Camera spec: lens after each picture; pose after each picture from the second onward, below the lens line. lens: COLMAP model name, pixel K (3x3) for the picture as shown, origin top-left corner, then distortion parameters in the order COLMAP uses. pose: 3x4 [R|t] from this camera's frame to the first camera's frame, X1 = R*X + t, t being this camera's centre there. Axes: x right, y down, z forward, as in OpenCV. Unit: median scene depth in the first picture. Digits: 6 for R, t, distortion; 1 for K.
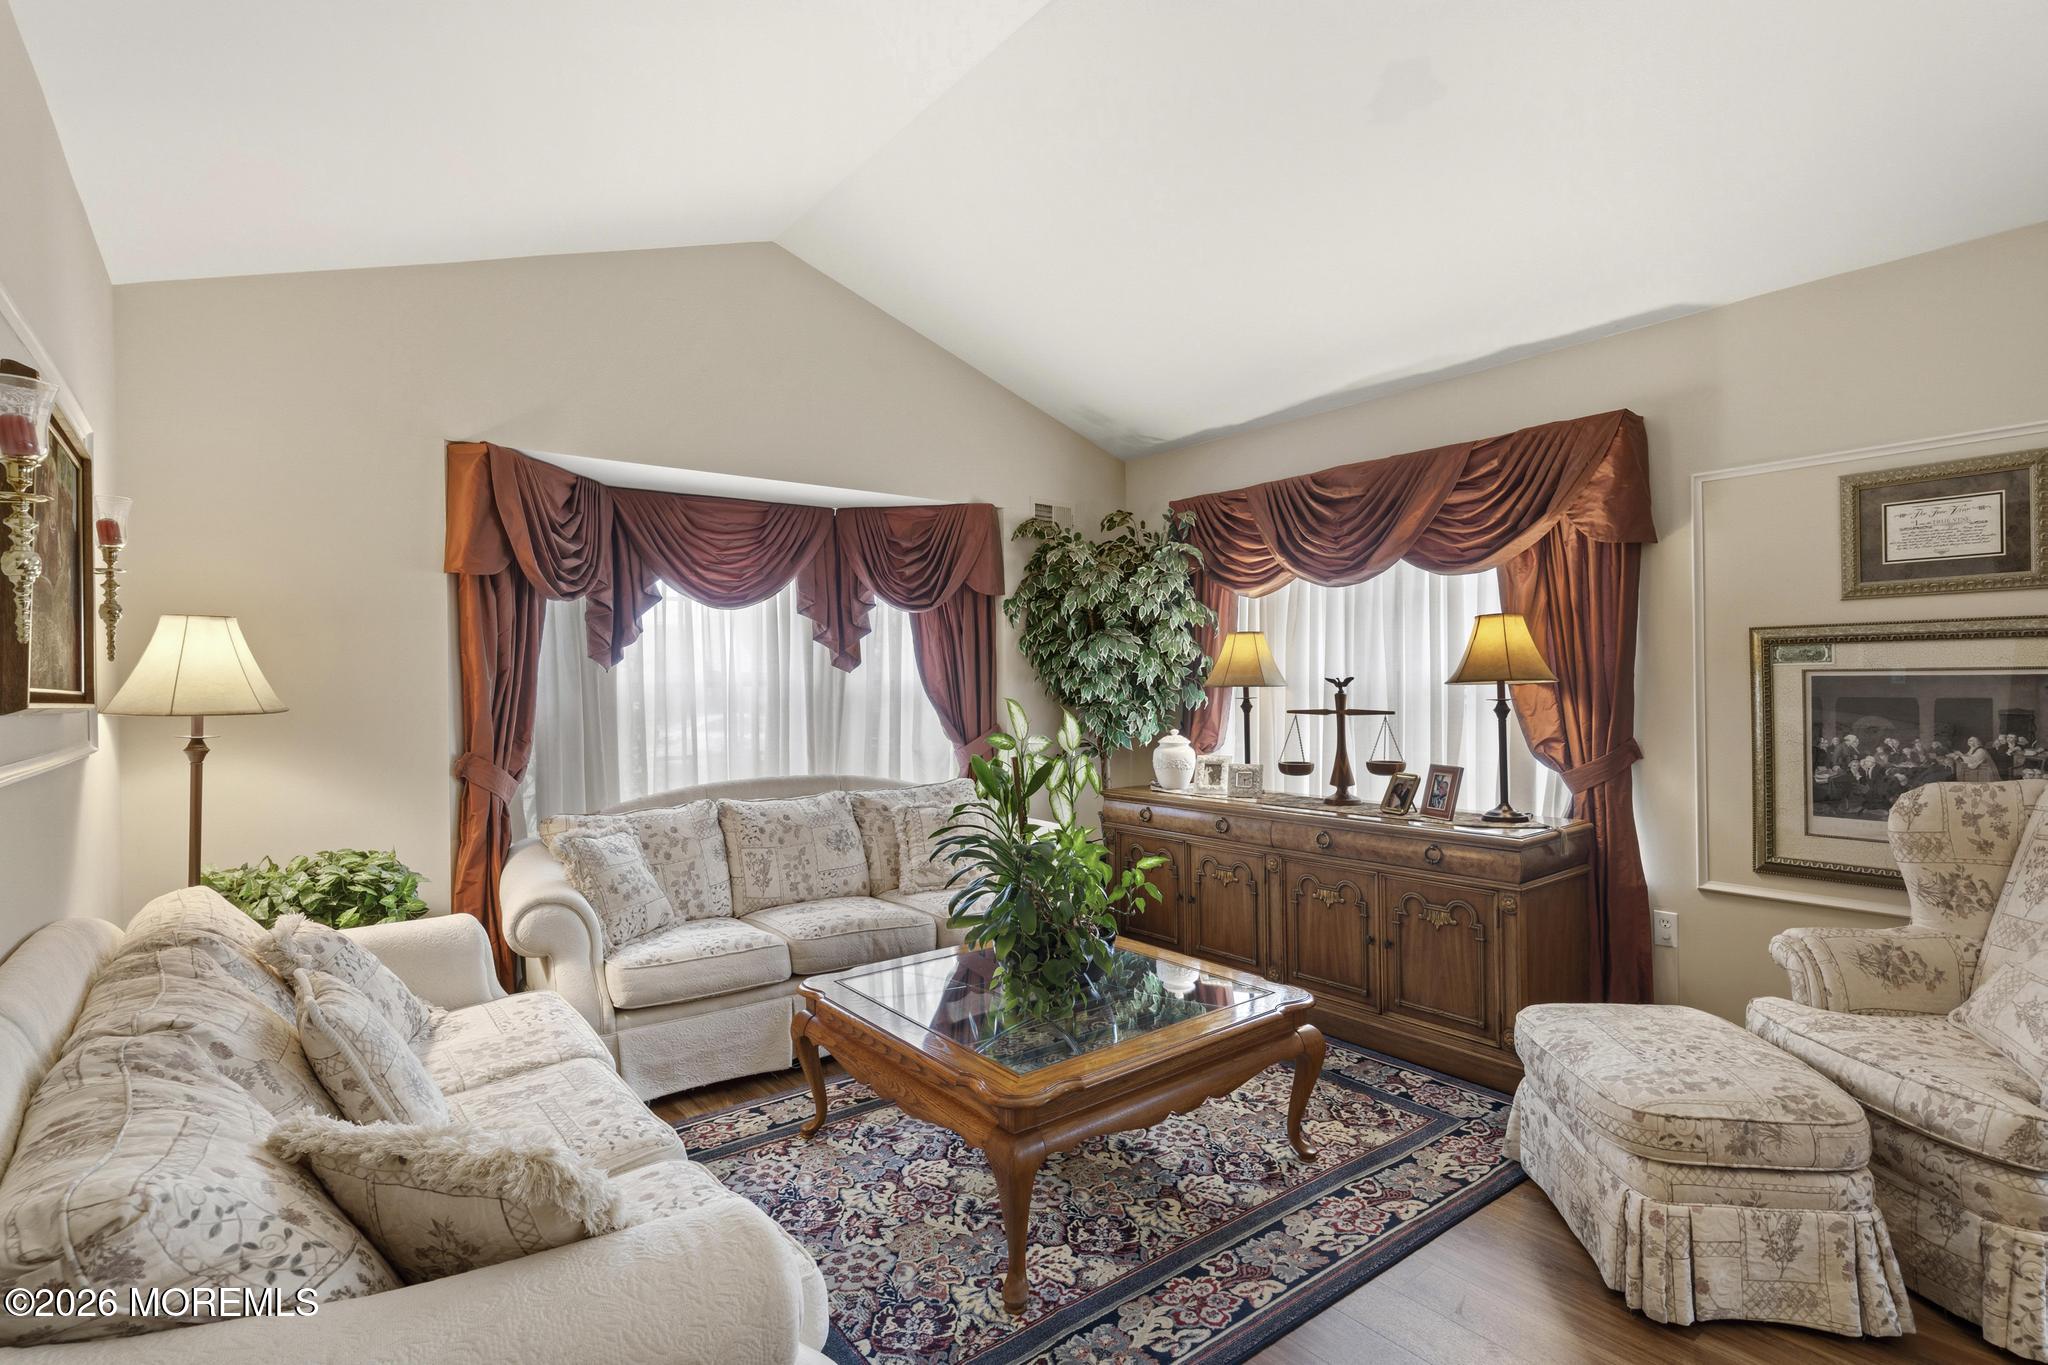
lens RADIAL K [[987.1, 0, 1039.9], [0, 987.1, 667.5], [0, 0, 1]] dist [-0.003943, 0.001341]
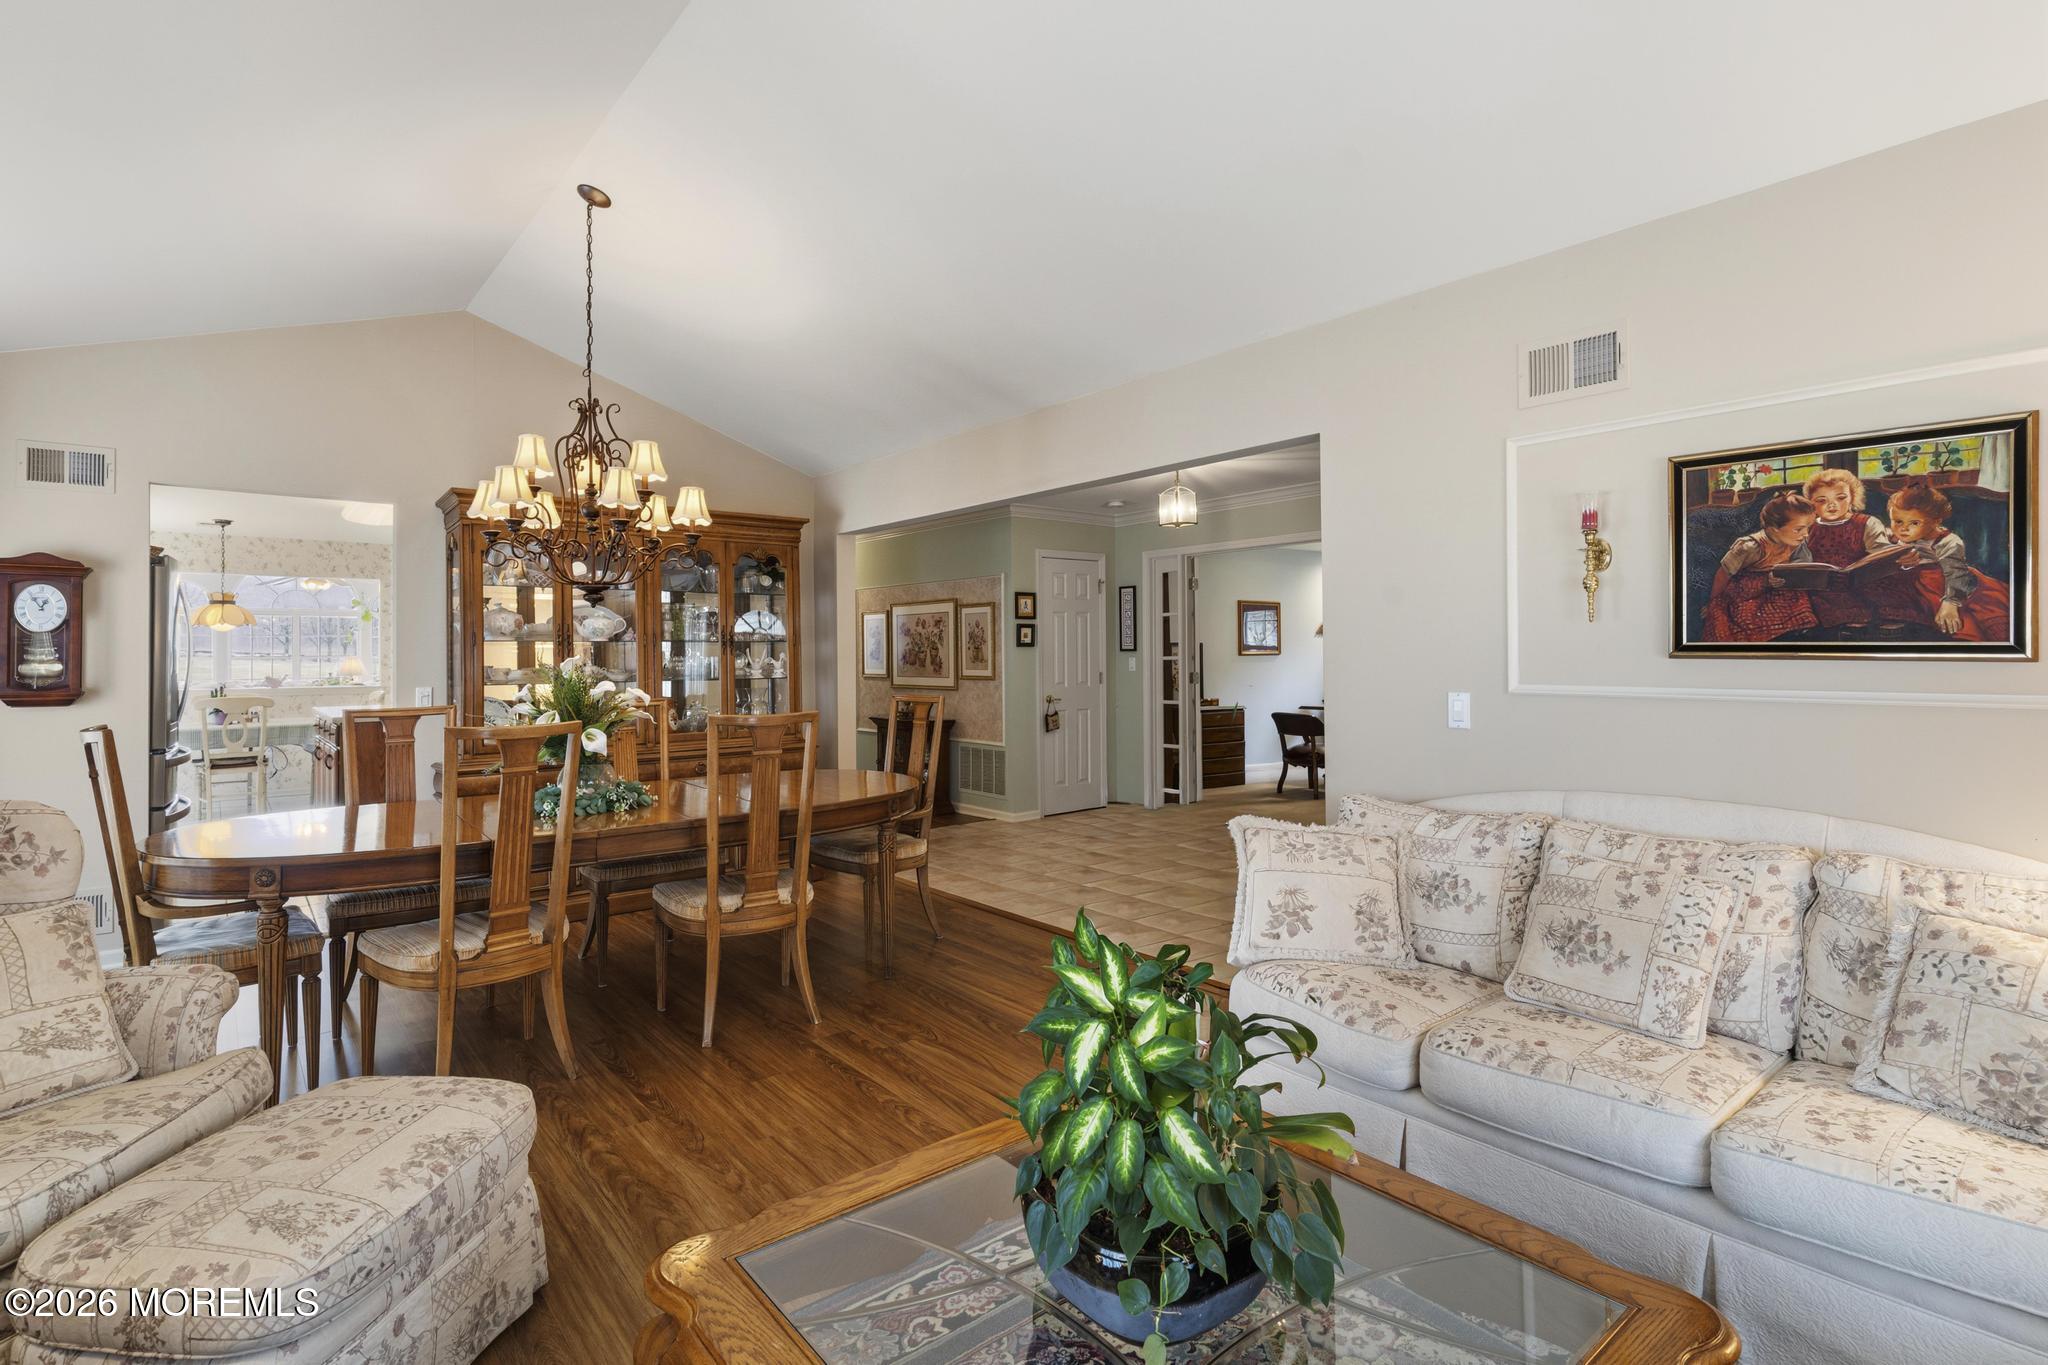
lens RADIAL K [[987.1, 0, 1028.5], [0, 987.1, 670.4], [0, 0, 1]] dist [-0.003943, 0.001341]
pose [[-0.999641, 0.024166, -0.011588, 0.051808], [0.024085, 0.999684, 0.007135, 0.012038], [0.011756, 0.006853, -0.999907, 1.081488]]
